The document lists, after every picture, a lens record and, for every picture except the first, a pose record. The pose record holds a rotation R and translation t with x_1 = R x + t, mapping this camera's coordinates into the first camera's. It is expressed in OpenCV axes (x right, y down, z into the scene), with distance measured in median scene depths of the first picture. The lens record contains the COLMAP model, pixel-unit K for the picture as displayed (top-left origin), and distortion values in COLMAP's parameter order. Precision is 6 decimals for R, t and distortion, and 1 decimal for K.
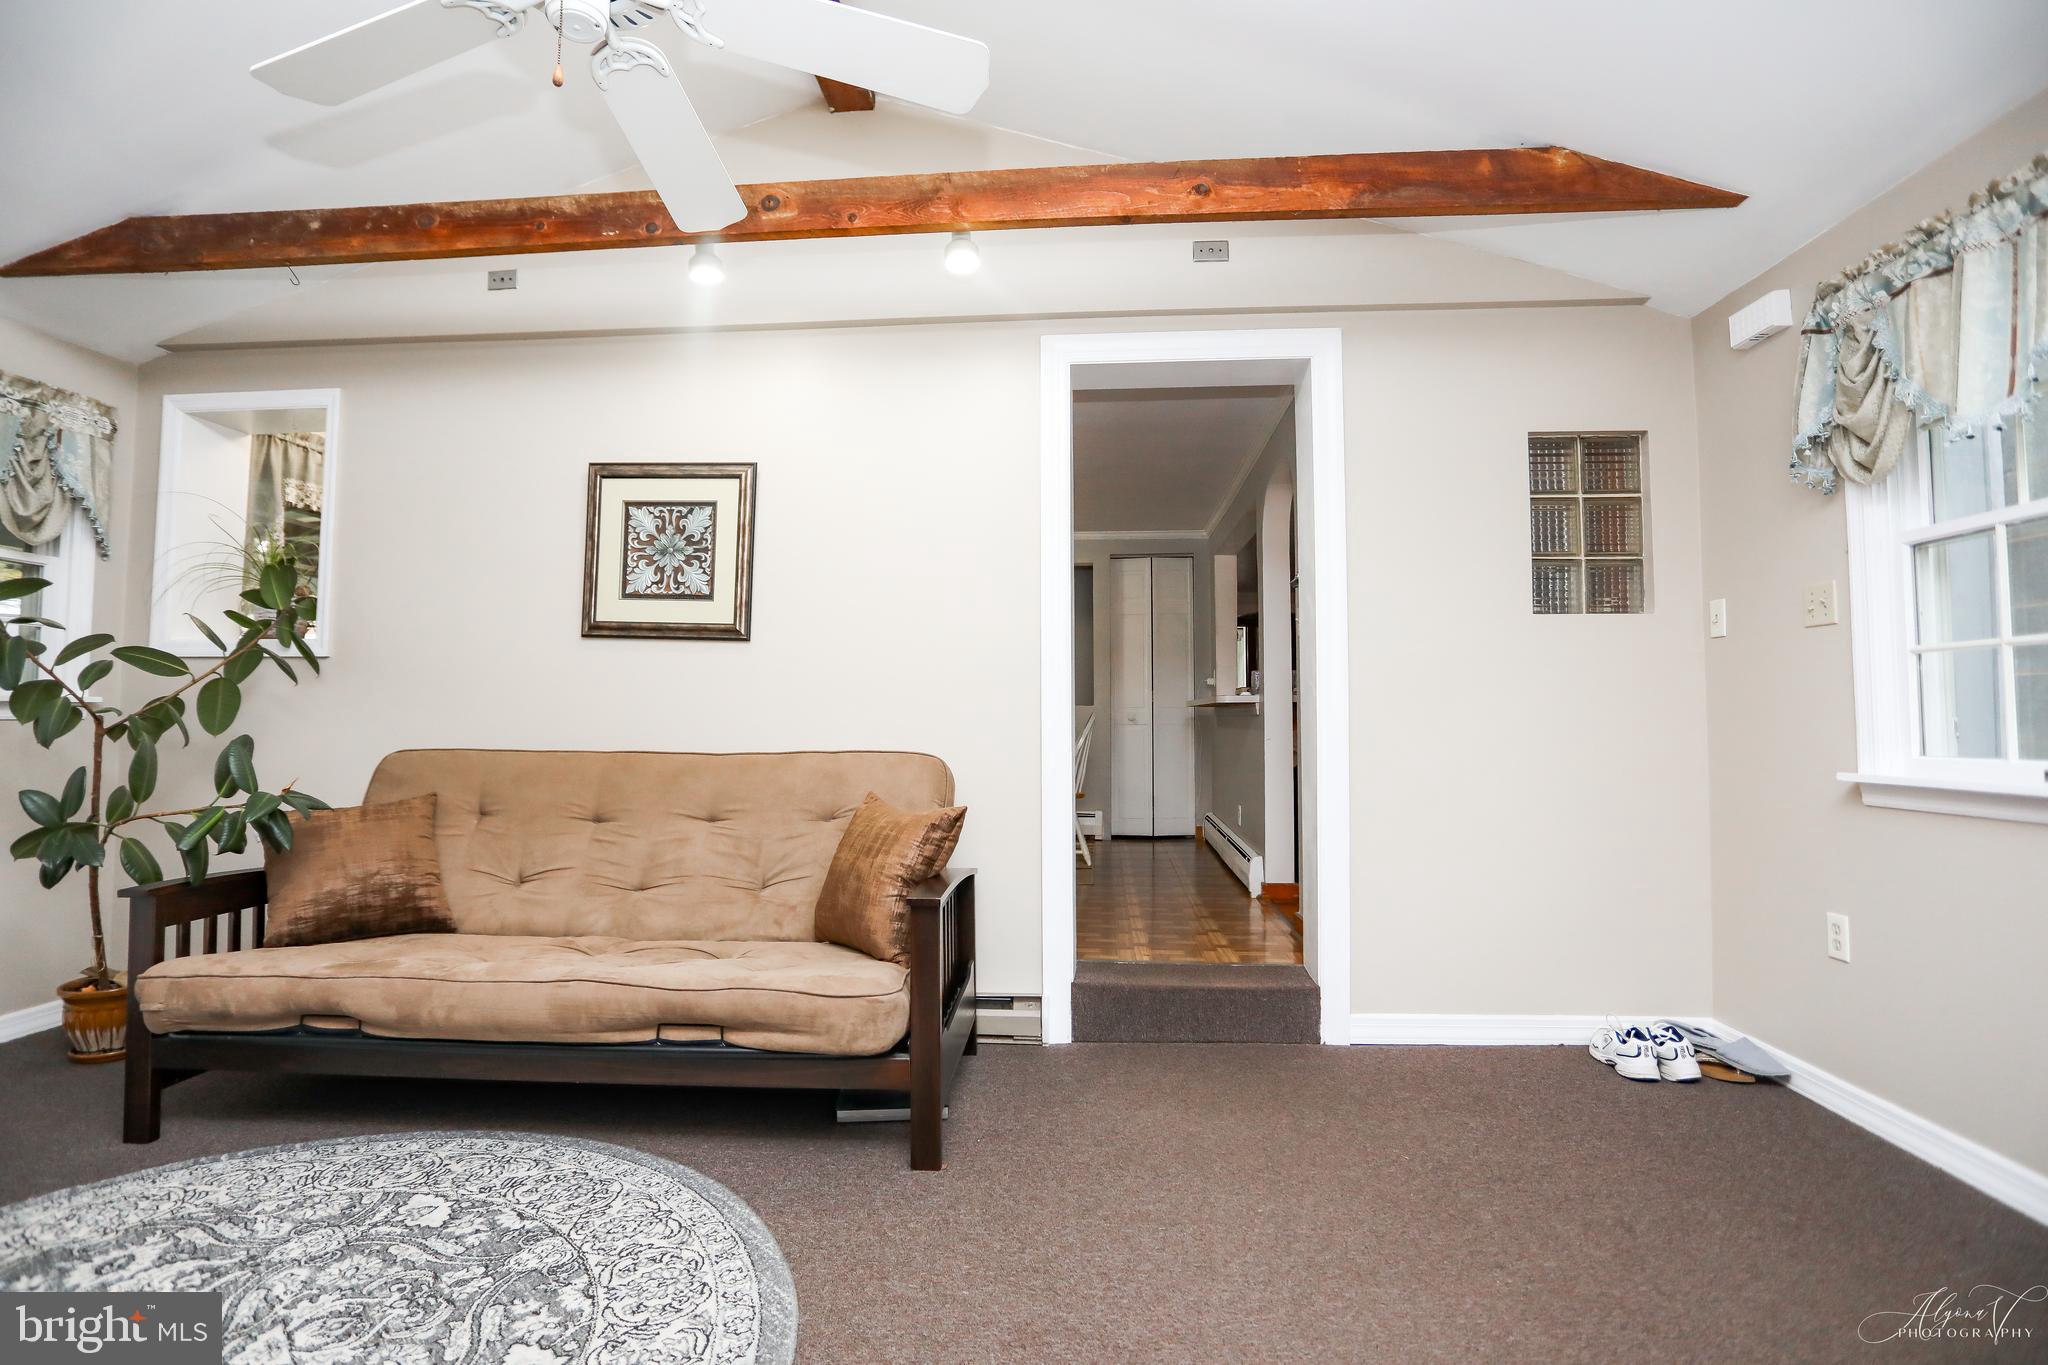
lens RADIAL K [[995.0, 0, 1006.2], [0, 995.0, 647.0], [0, 0, 1]] dist [-0.070307, 0.028172]
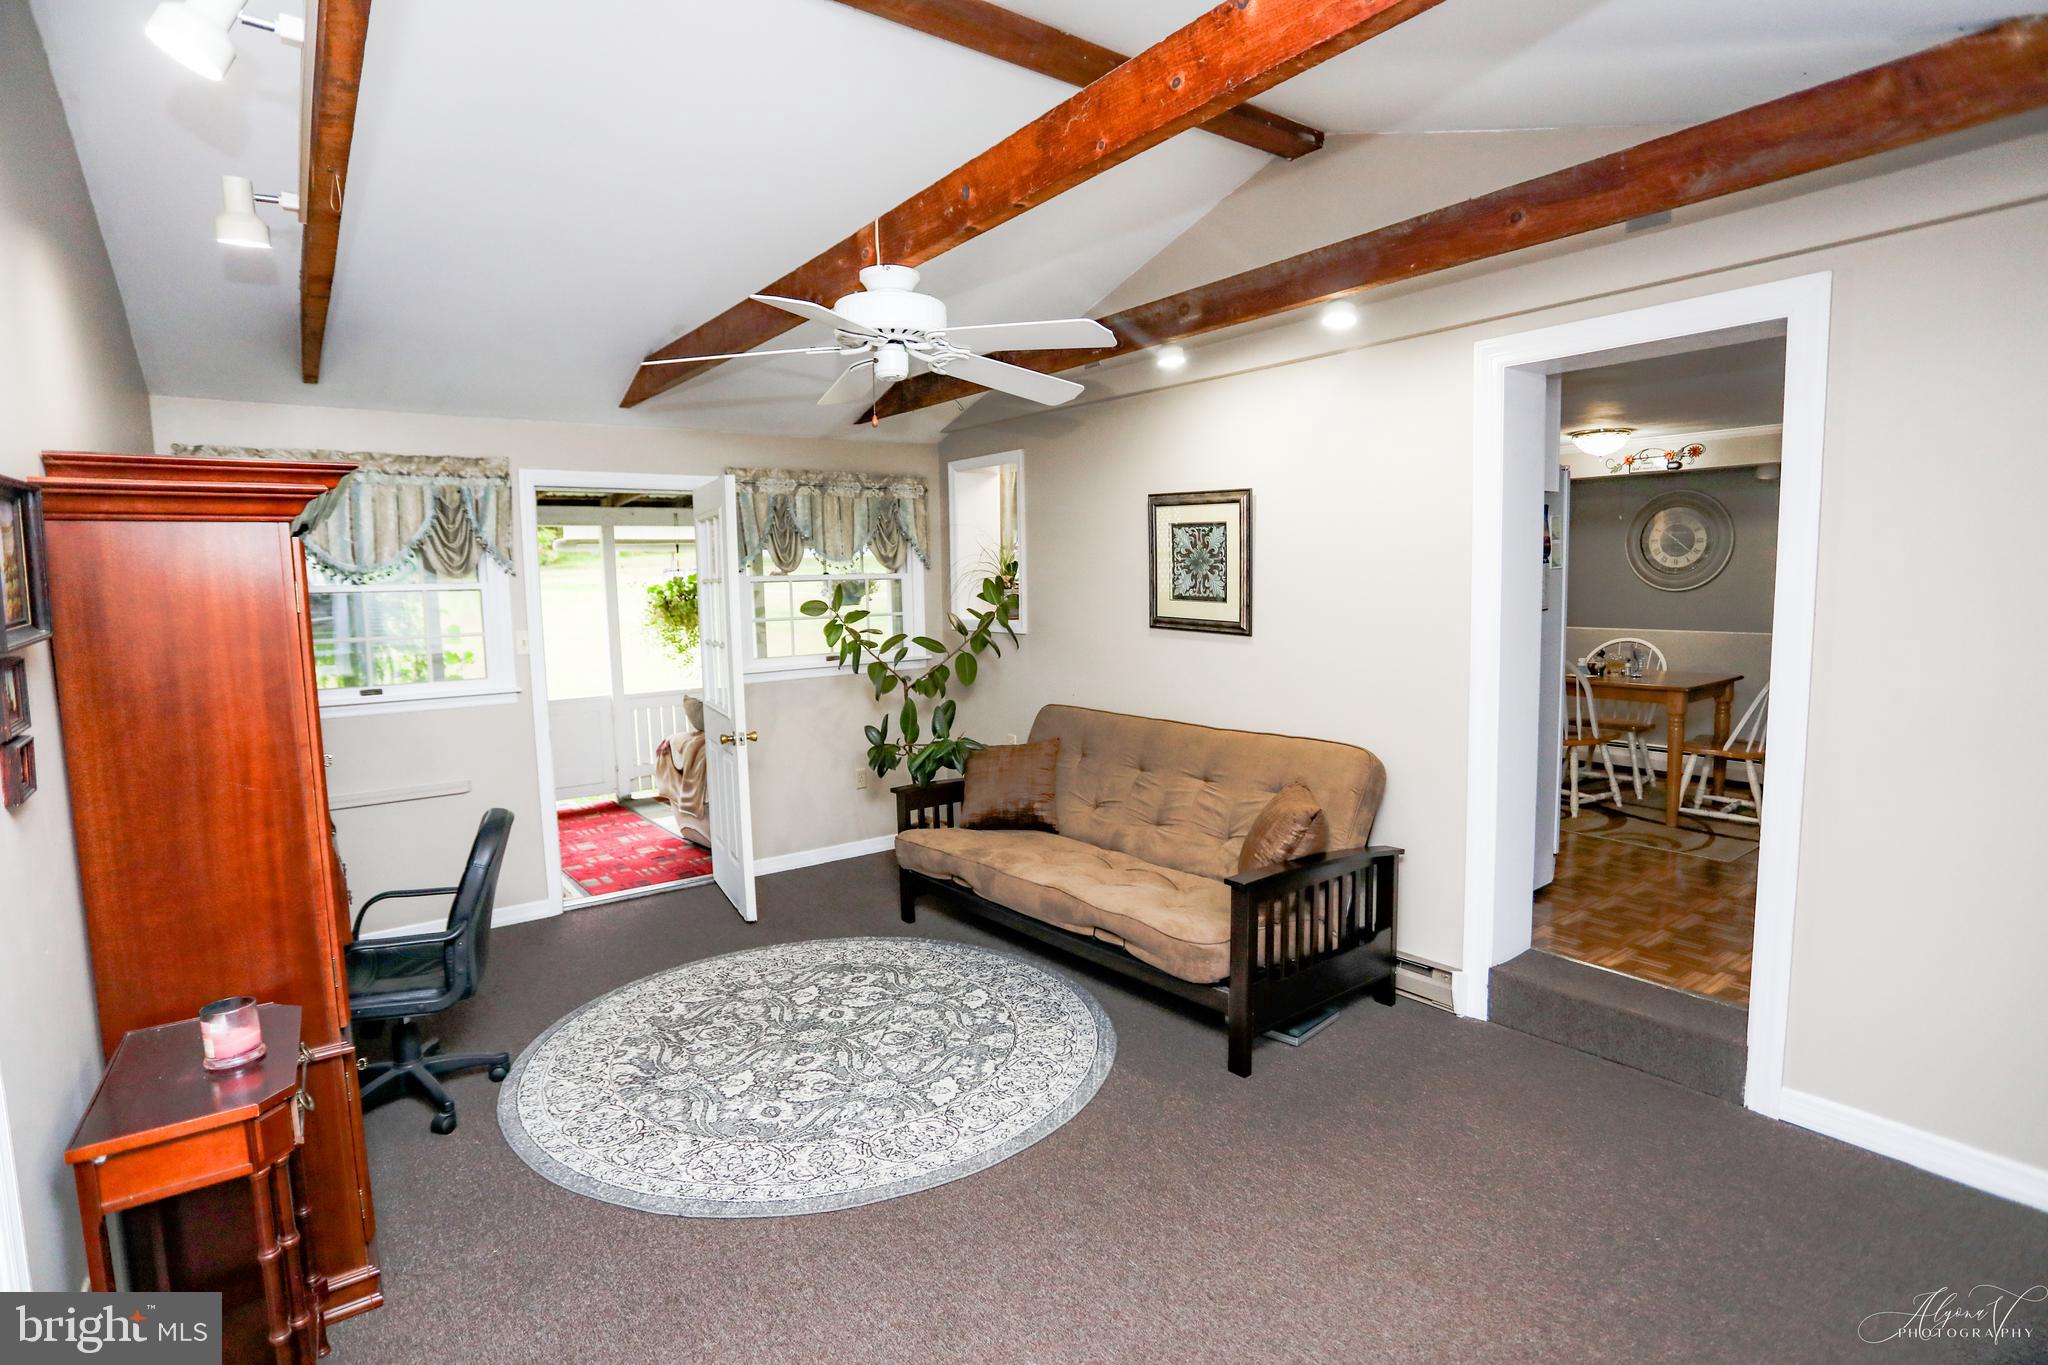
lens RADIAL K [[995.0, 0, 1006.2], [0, 995.0, 647.0], [0, 0, 1]] dist [-0.070307, 0.028172]
pose [[0.660992, 0.032788, -0.749677, 0.521025], [0.074104, 0.991309, 0.108694, -0.166727], [0.746725, -0.127400, 0.652818, -0.041228]]
